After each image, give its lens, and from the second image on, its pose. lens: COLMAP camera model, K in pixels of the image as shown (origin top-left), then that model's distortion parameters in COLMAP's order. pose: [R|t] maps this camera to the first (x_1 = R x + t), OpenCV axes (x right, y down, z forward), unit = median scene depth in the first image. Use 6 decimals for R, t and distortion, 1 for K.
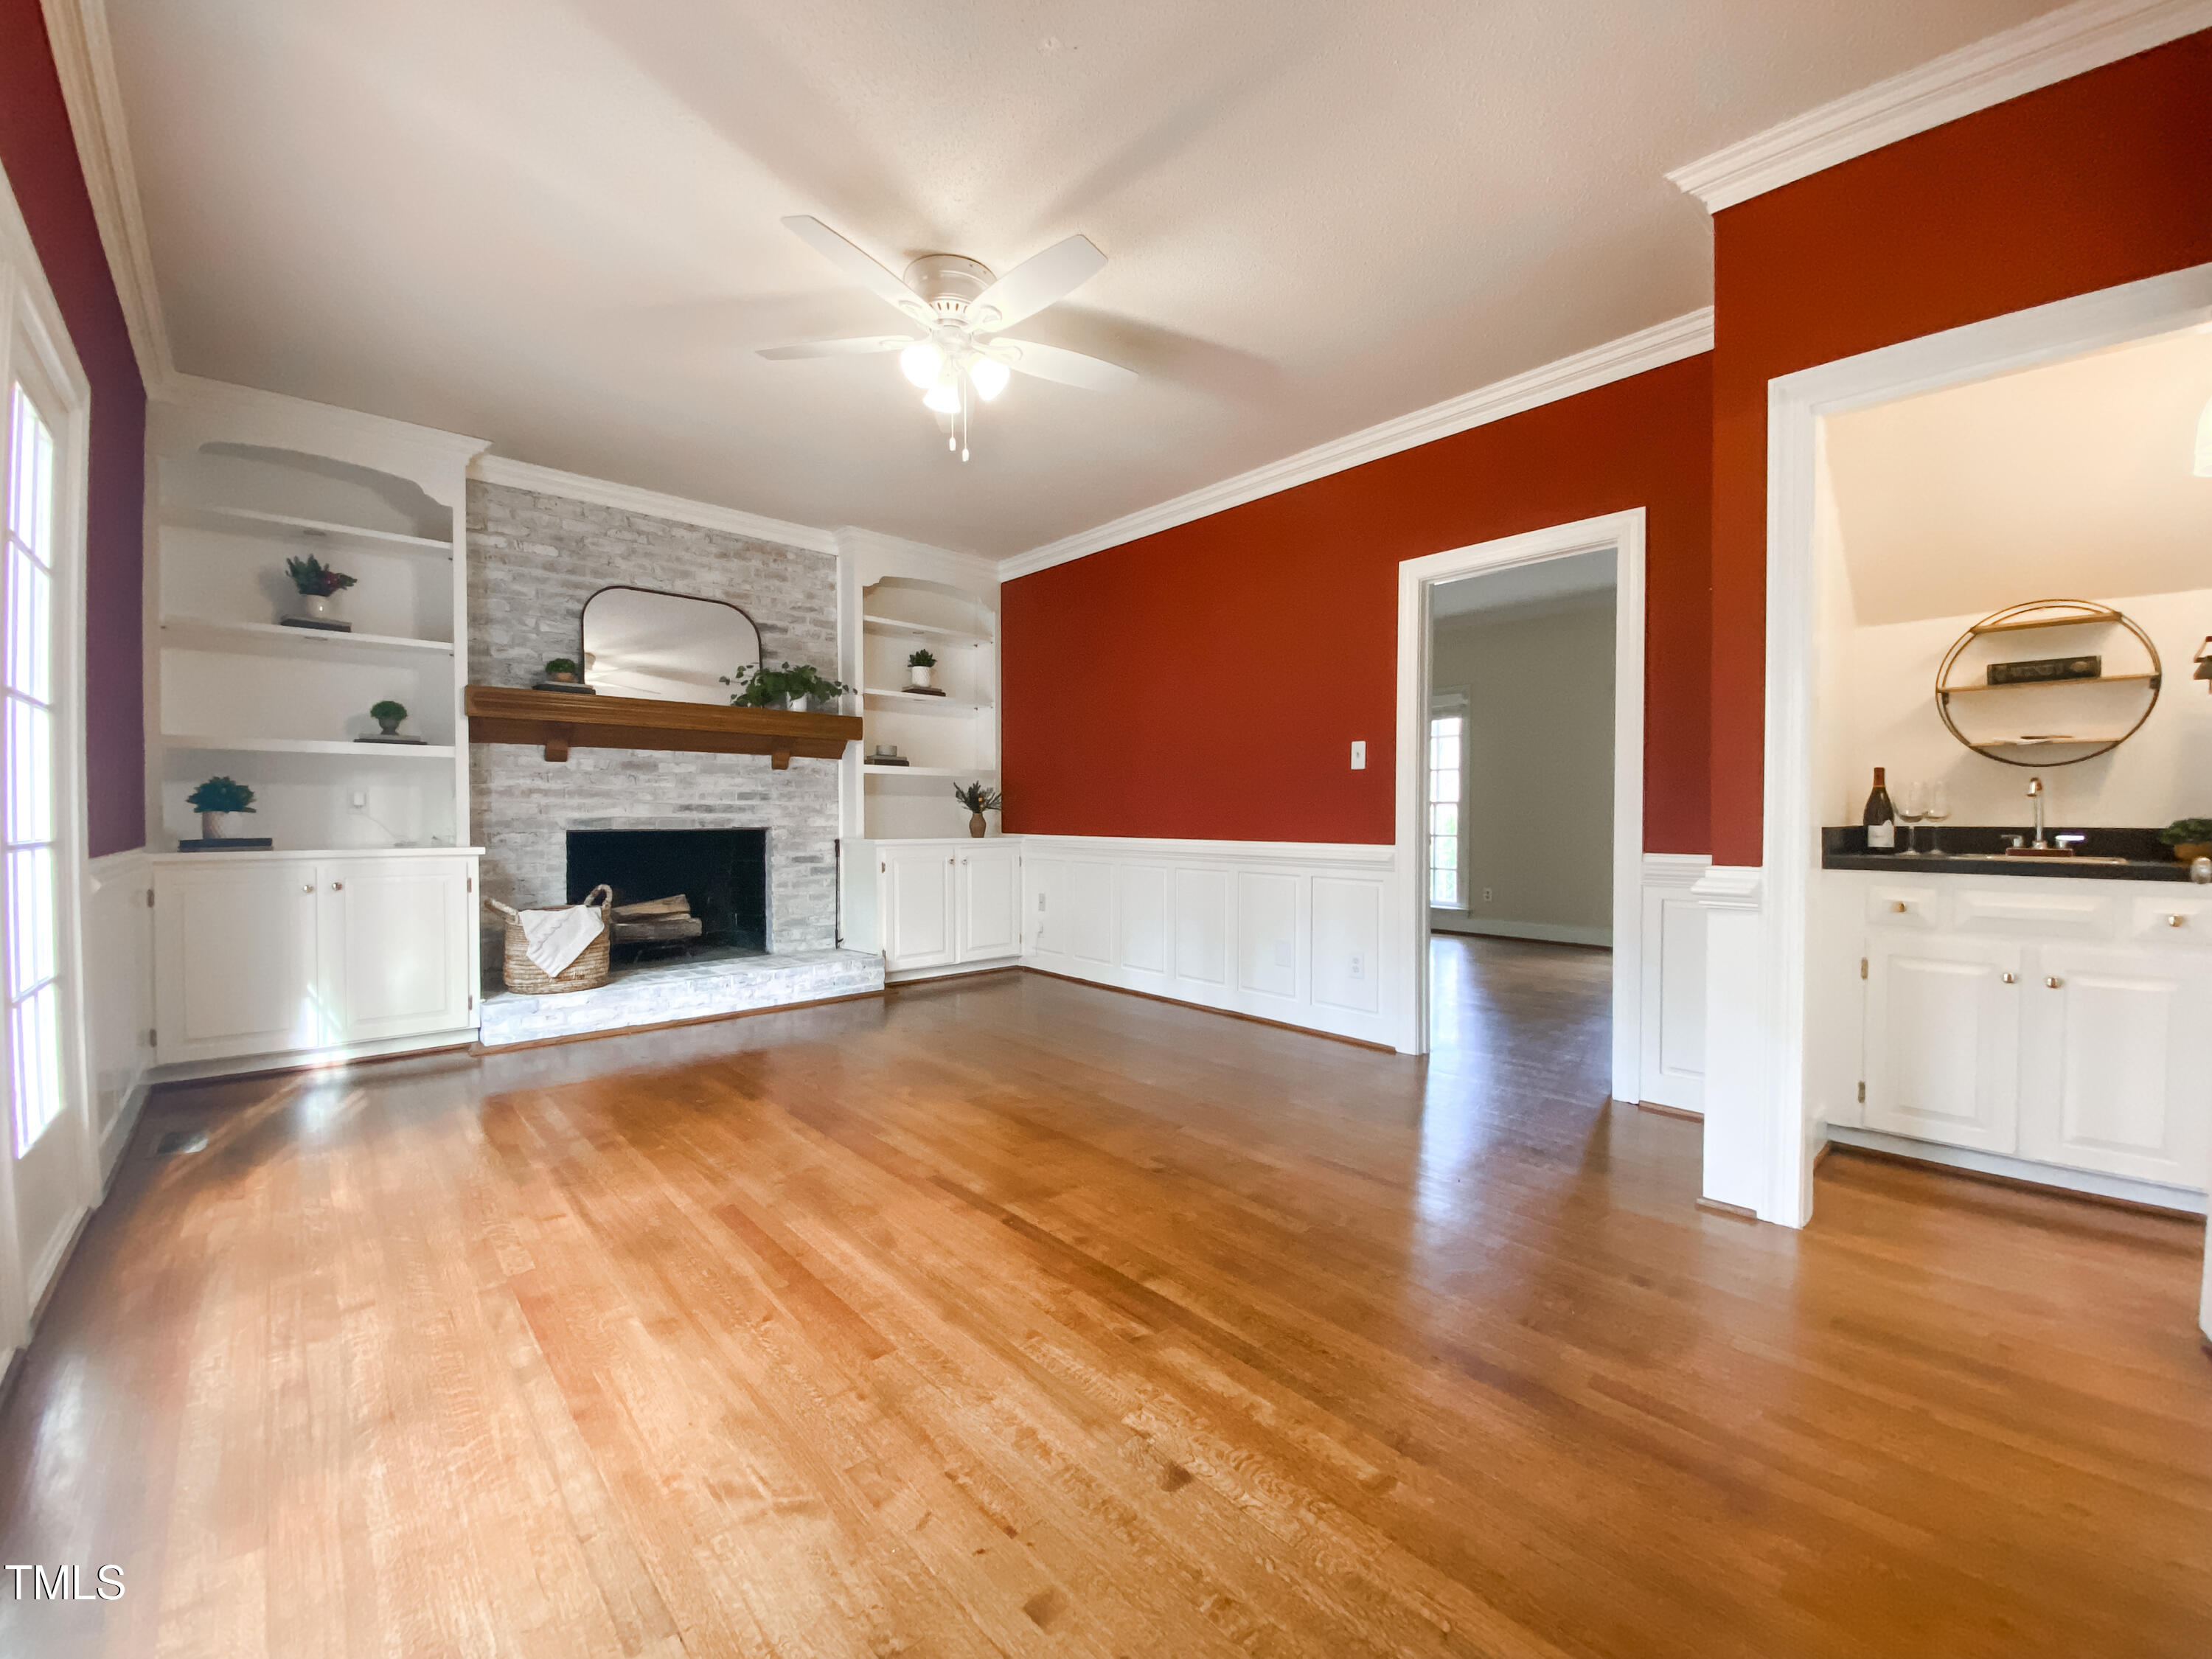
lens RADIAL K [[895.1, 0, 1132.7], [0, 895.1, 835.4], [0, 0, 1]] dist [0.000487, -0.003234]
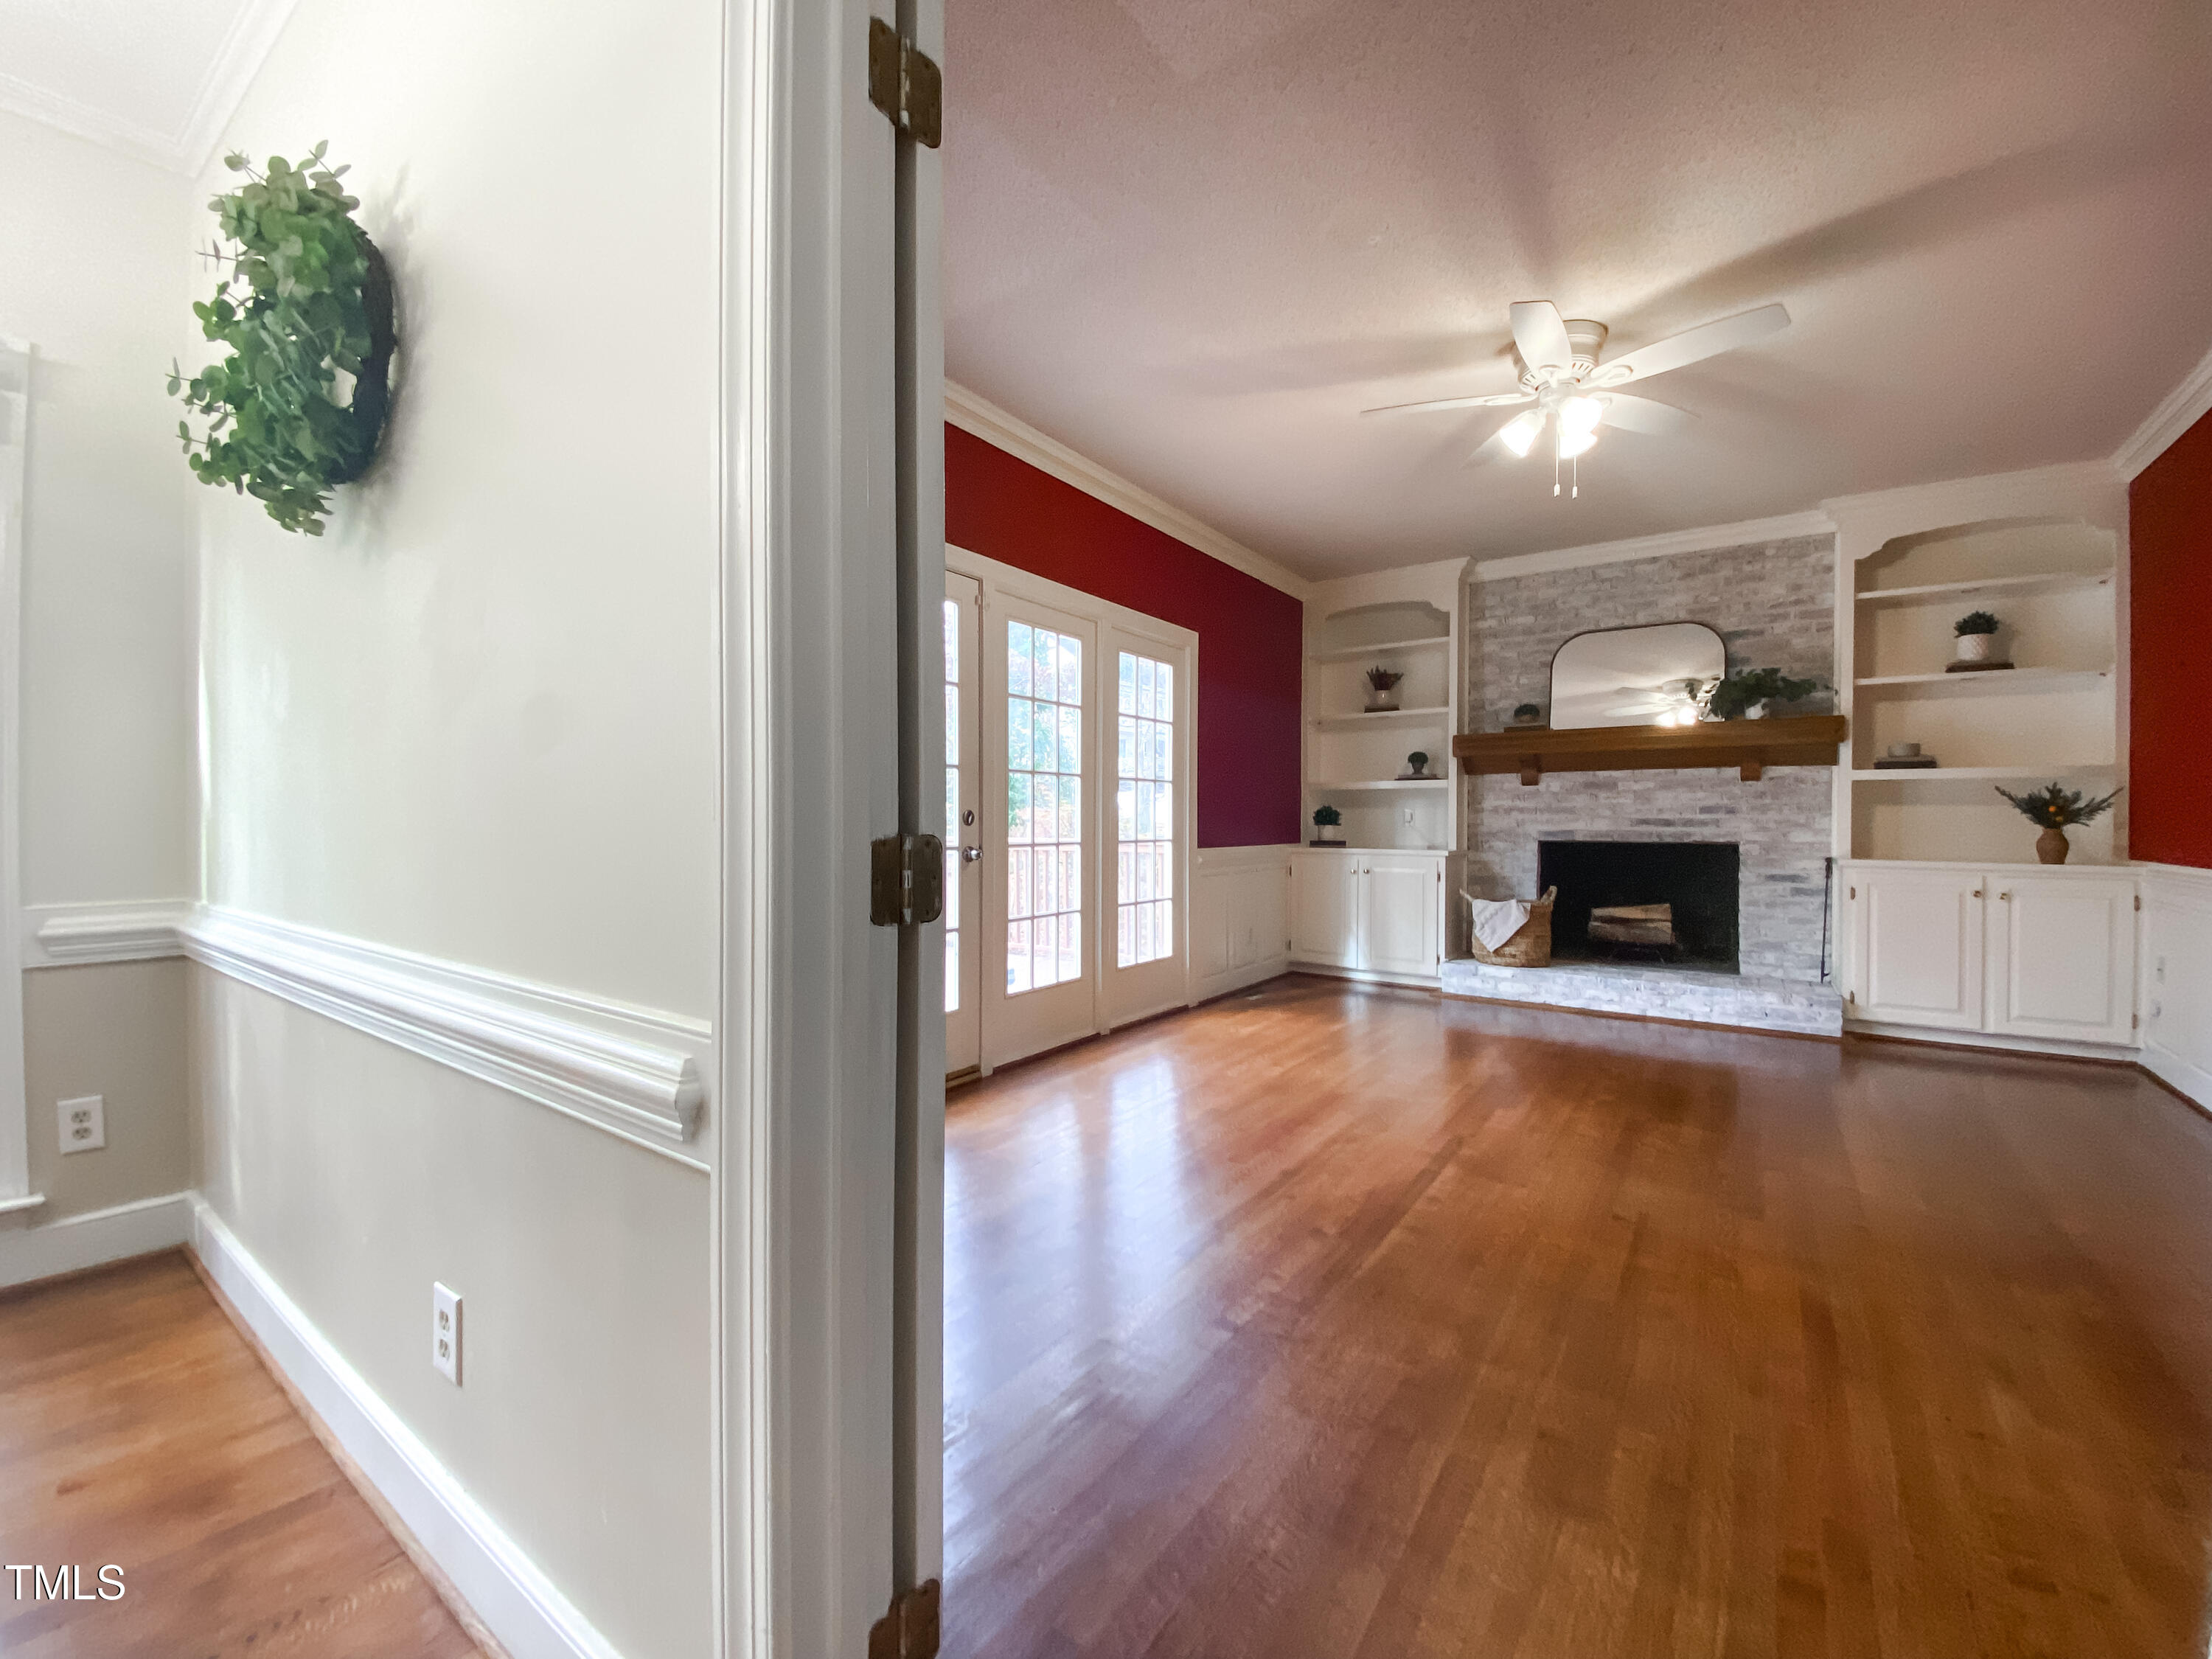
lens RADIAL K [[913.3, 0, 1098.7], [0, 913.3, 832.2], [0, 0, 1]] dist [0.013077, -0.004310]
pose [[0.188772, 0.013107, -0.981933, 0.482420], [-0.025866, 0.999630, 0.008371, -0.011216], [0.981680, 0.023818, 0.189041, 0.157142]]
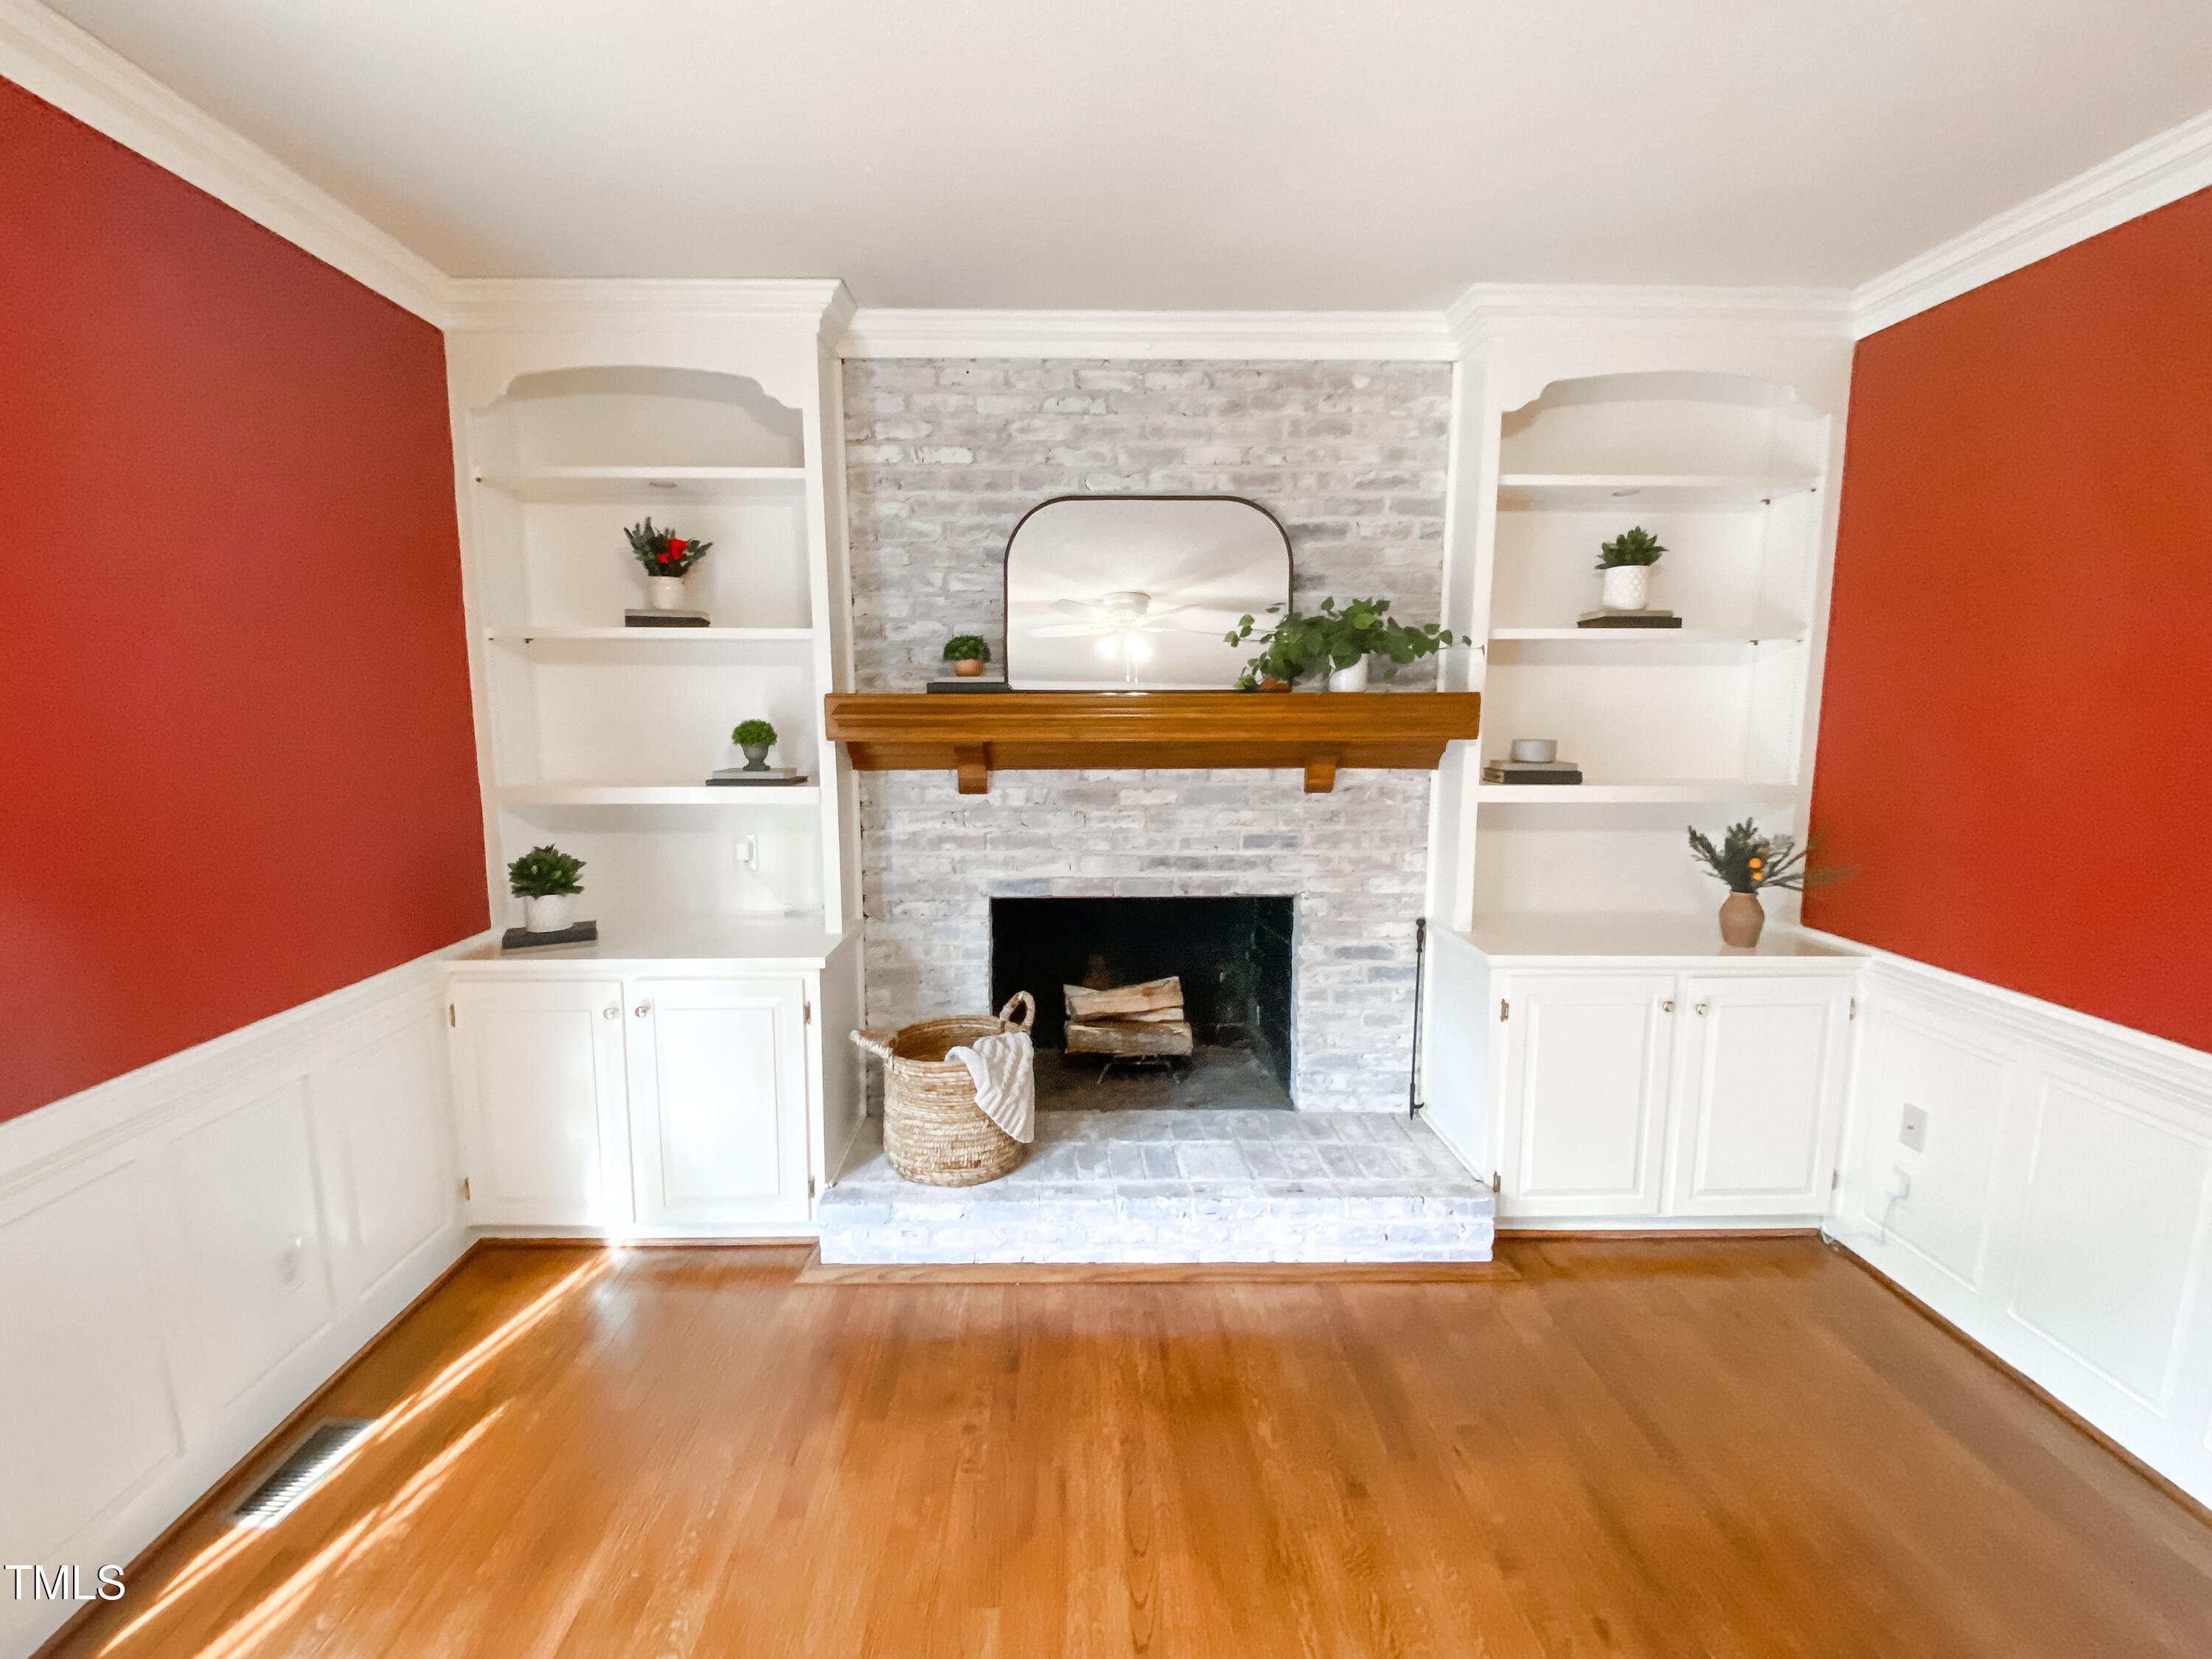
lens RADIAL K [[913.3, 0, 1080.2], [0, 913.3, 821.4], [0, 0, 1]] dist [0.013077, -0.004310]
pose [[0.734567, 0.084317, -0.673277, -0.137059], [-0.014148, 0.993937, 0.109038, -0.129588], [0.678389, -0.070570, 0.731306, 0.545825]]
